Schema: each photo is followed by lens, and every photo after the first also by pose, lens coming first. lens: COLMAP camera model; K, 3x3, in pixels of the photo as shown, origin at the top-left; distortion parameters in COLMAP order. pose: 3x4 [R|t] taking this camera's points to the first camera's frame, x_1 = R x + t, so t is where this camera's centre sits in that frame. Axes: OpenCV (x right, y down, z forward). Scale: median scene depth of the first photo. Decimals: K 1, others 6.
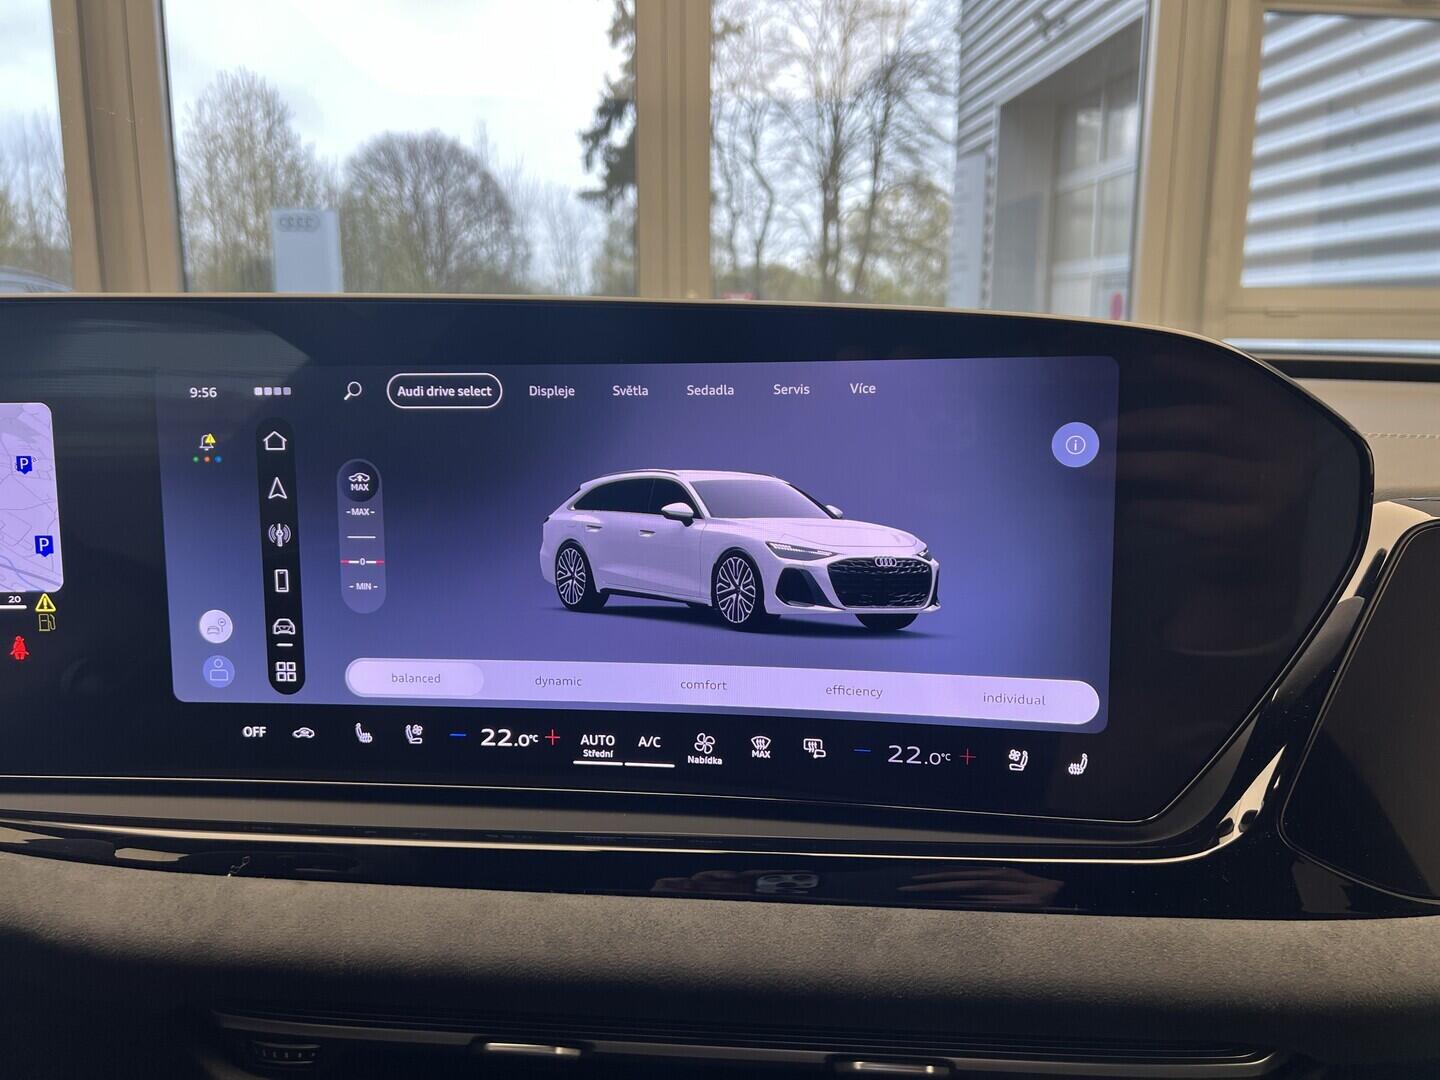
lens RADIAL K [[1060.8, 0, 742.6], [0, 1060.8, 527.4], [0, 0, 1]] dist [0.019960, -0.035088]
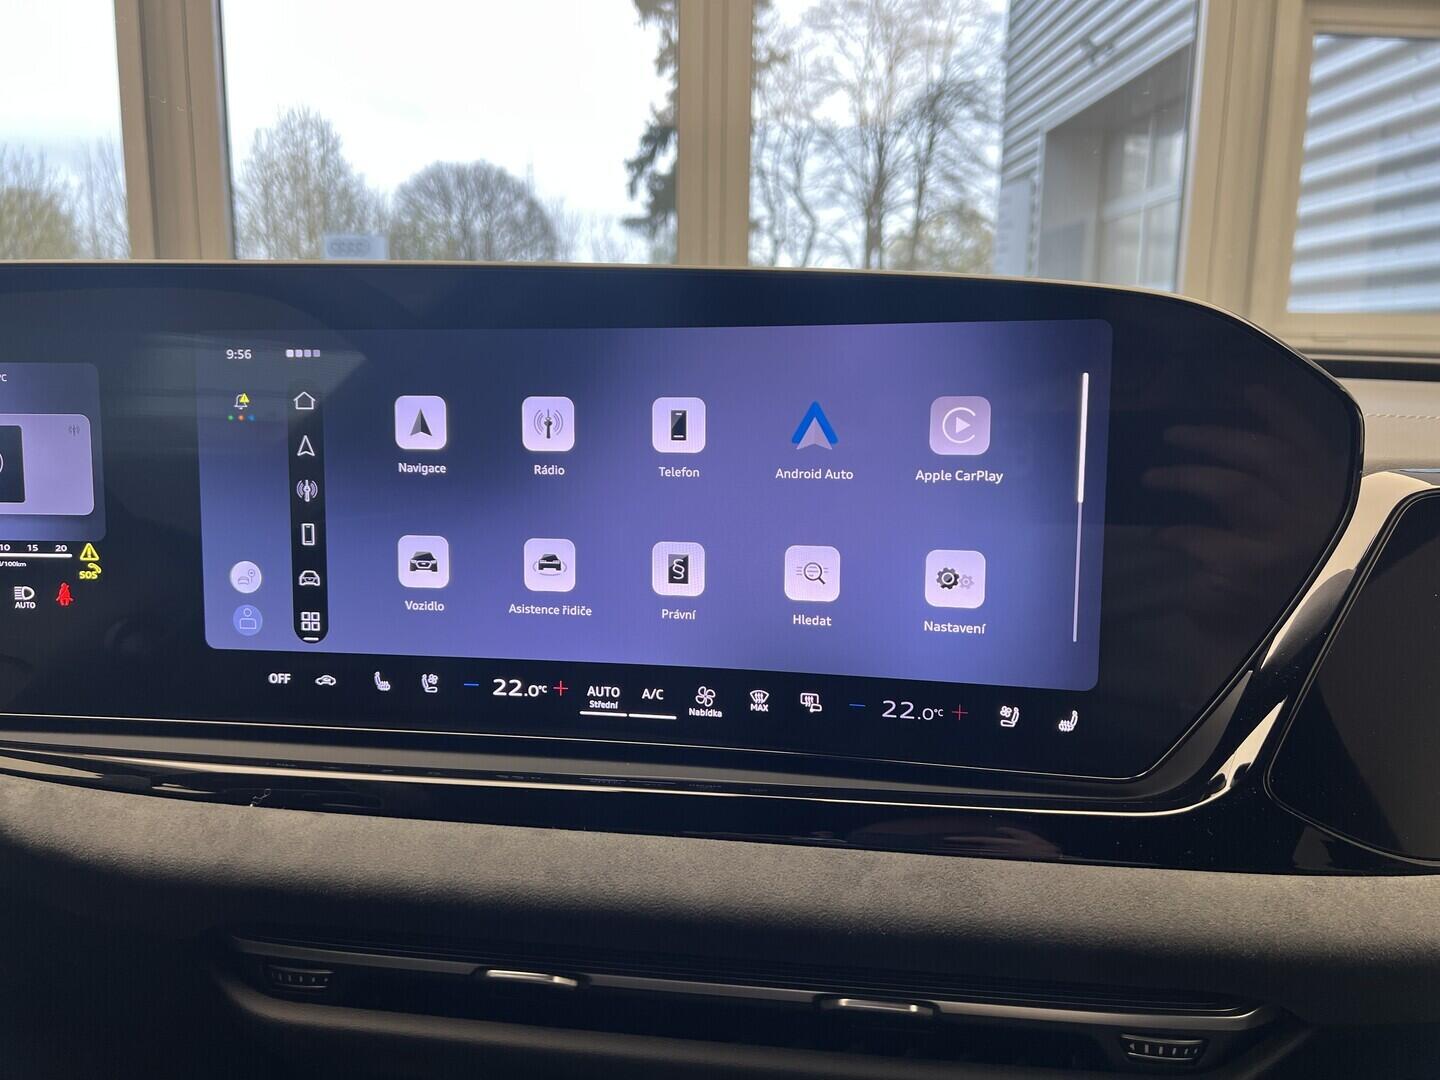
lens RADIAL K [[1060.8, 0, 732.3], [0, 1060.8, 545.9], [0, 0, 1]] dist [0.019960, -0.035088]
pose [[0.998816, 0.017386, -0.045434, 0.033582], [-0.017799, 0.999804, -0.008695, 0.063101], [0.045274, 0.009493, 0.998929, -0.031732]]
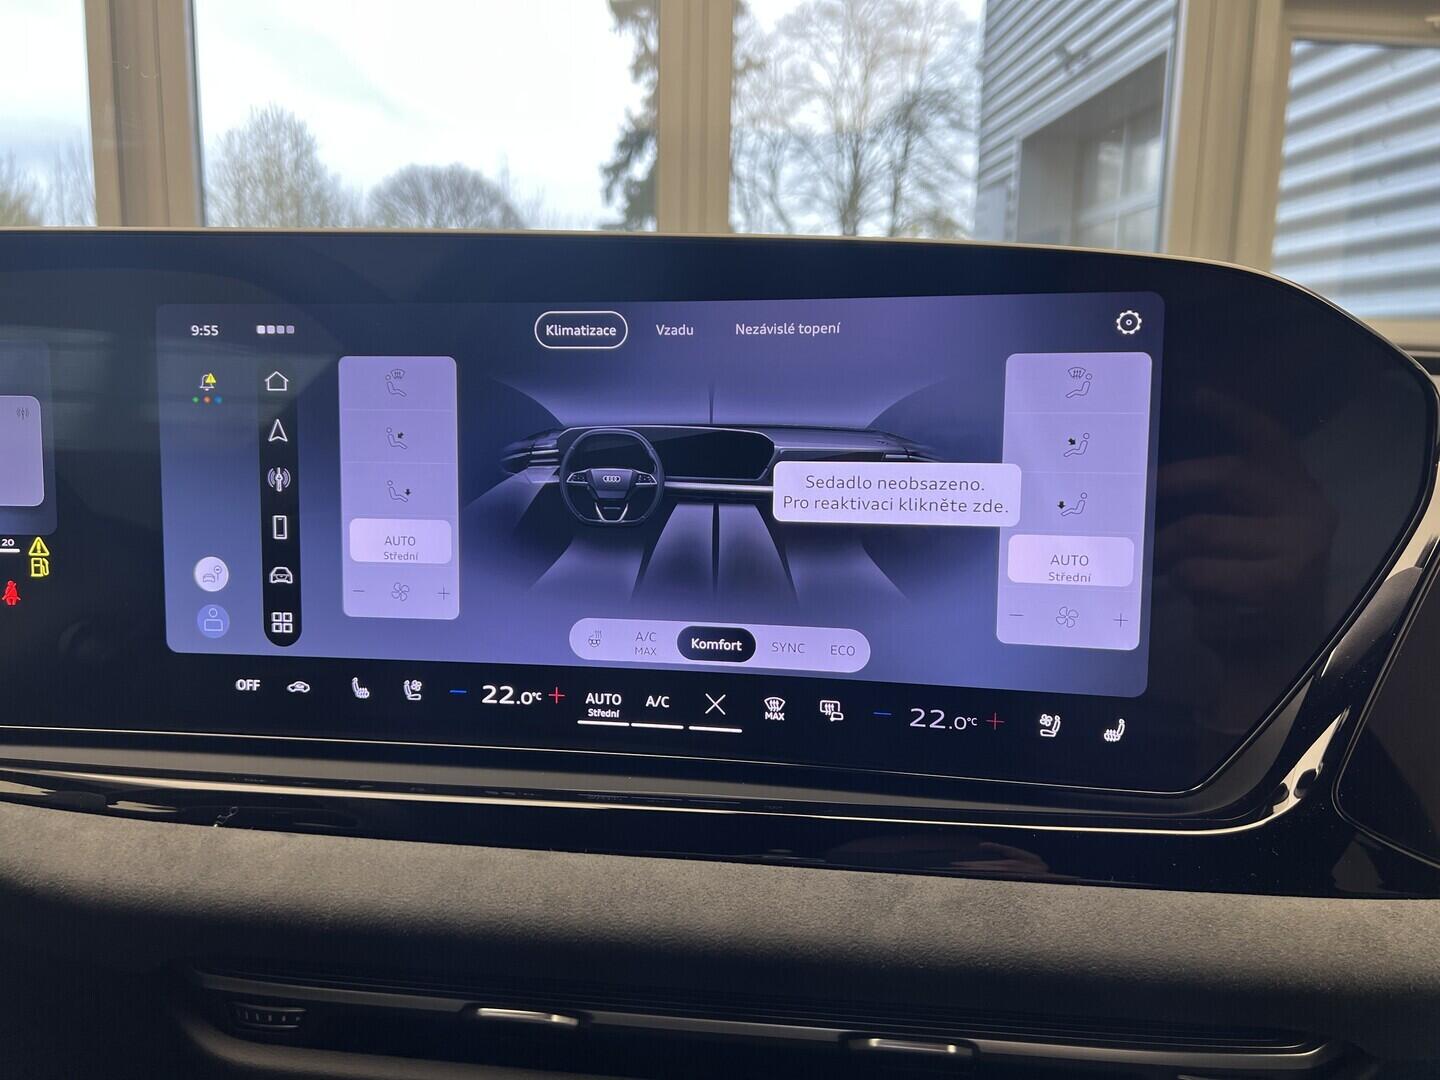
lens RADIAL K [[1060.8, 0, 726.0], [0, 1060.8, 542.6], [0, 0, 1]] dist [0.019960, -0.035088]
pose [[0.999455, 0.018086, -0.027606, -0.002809], [-0.018586, 0.999666, -0.017970, 0.073502], [0.027272, 0.018474, 0.999457, 0.048331]]
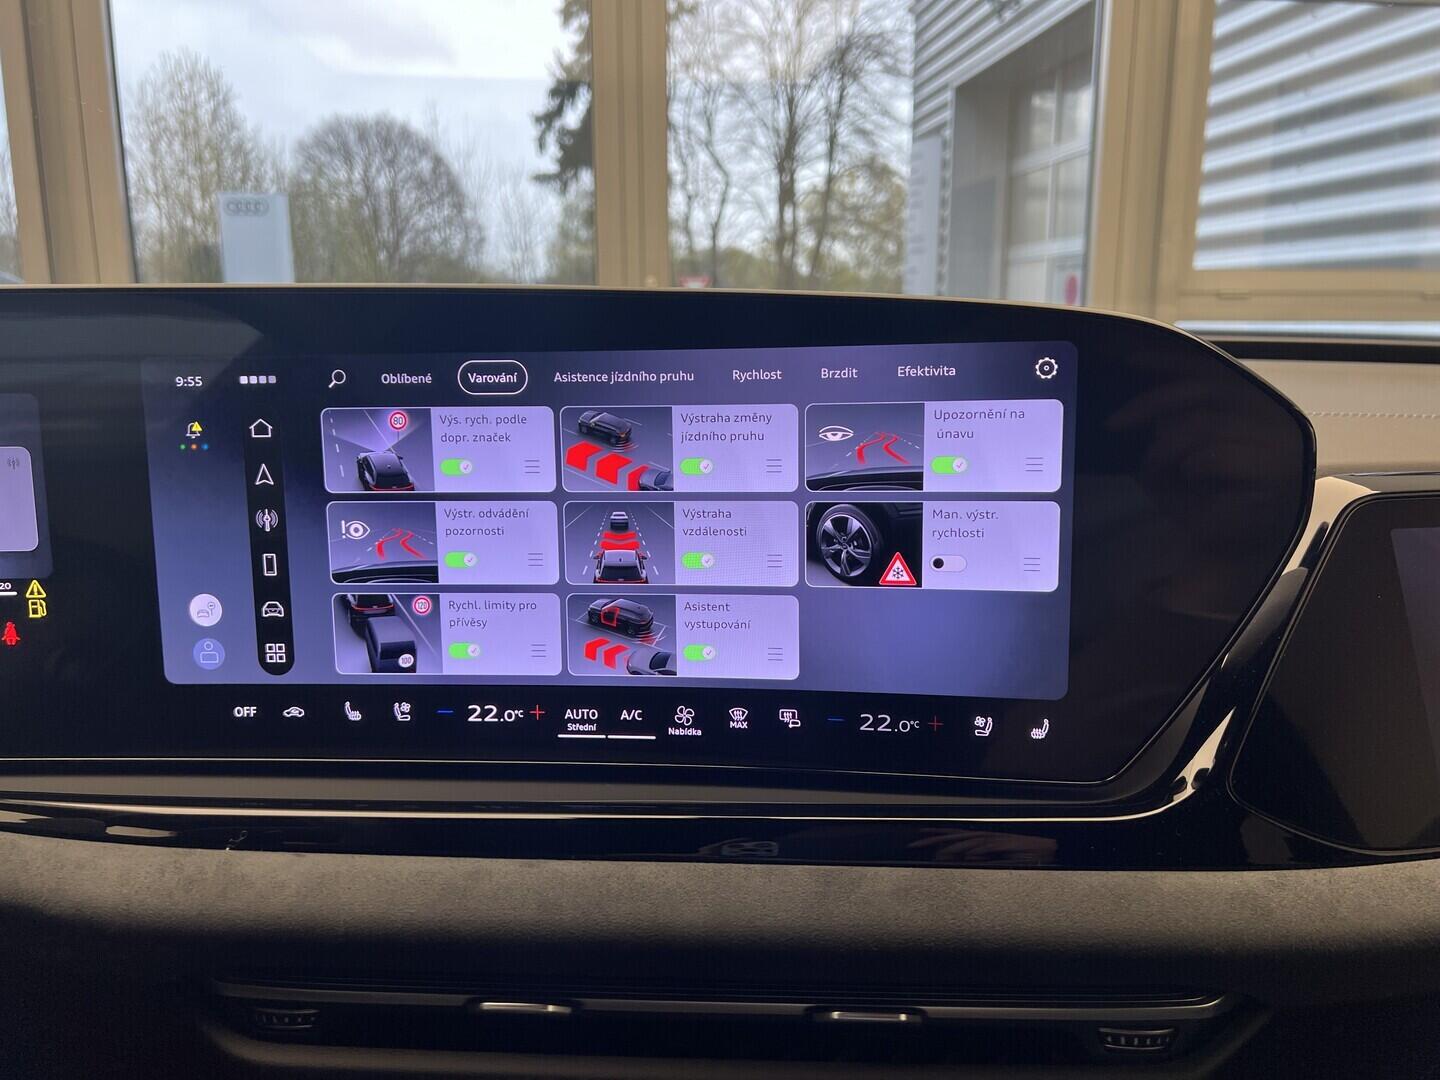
lens RADIAL K [[1060.8, 0, 730.5], [0, 1060.8, 534.4], [0, 0, 1]] dist [0.019960, -0.035088]
pose [[0.999565, -0.010773, 0.027469, -0.016653], [0.010198, 0.999728, 0.020957, 0.003937], [-0.027687, -0.020668, 0.999403, -0.037433]]
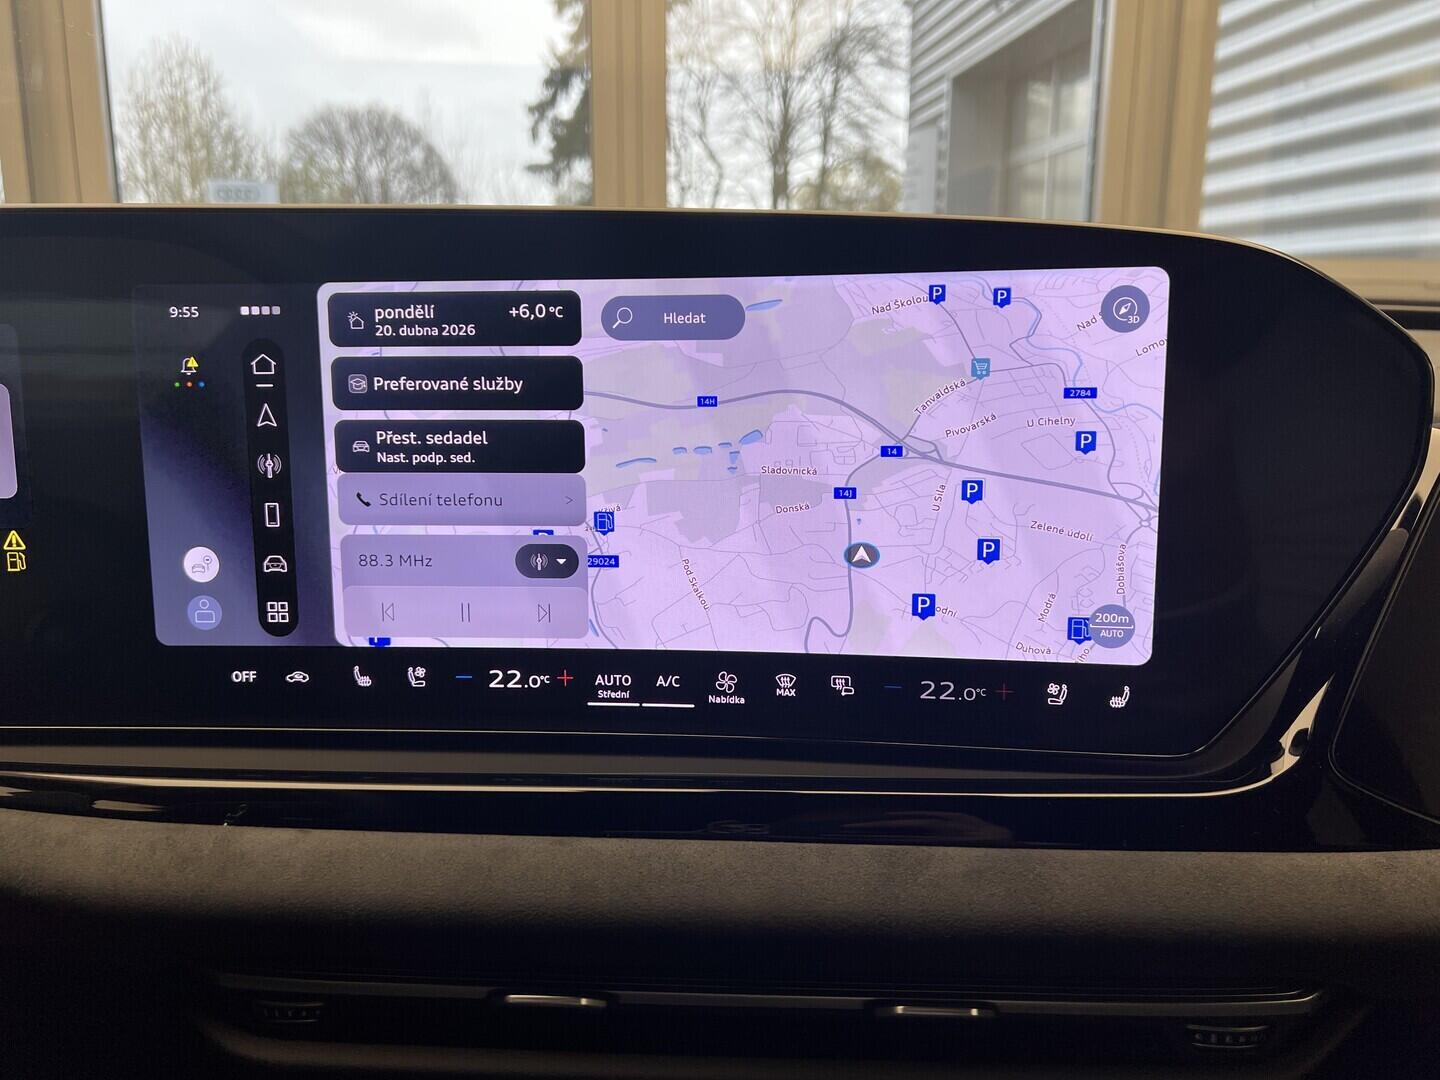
lens RADIAL K [[1060.8, 0, 728.1], [0, 1060.8, 530.7], [0, 0, 1]] dist [0.019960, -0.035088]
pose [[0.999389, -0.005227, 0.034554, -0.064391], [0.004429, 0.999723, 0.023120, 0.044112], [-0.034666, -0.022953, 0.999135, 0.050148]]
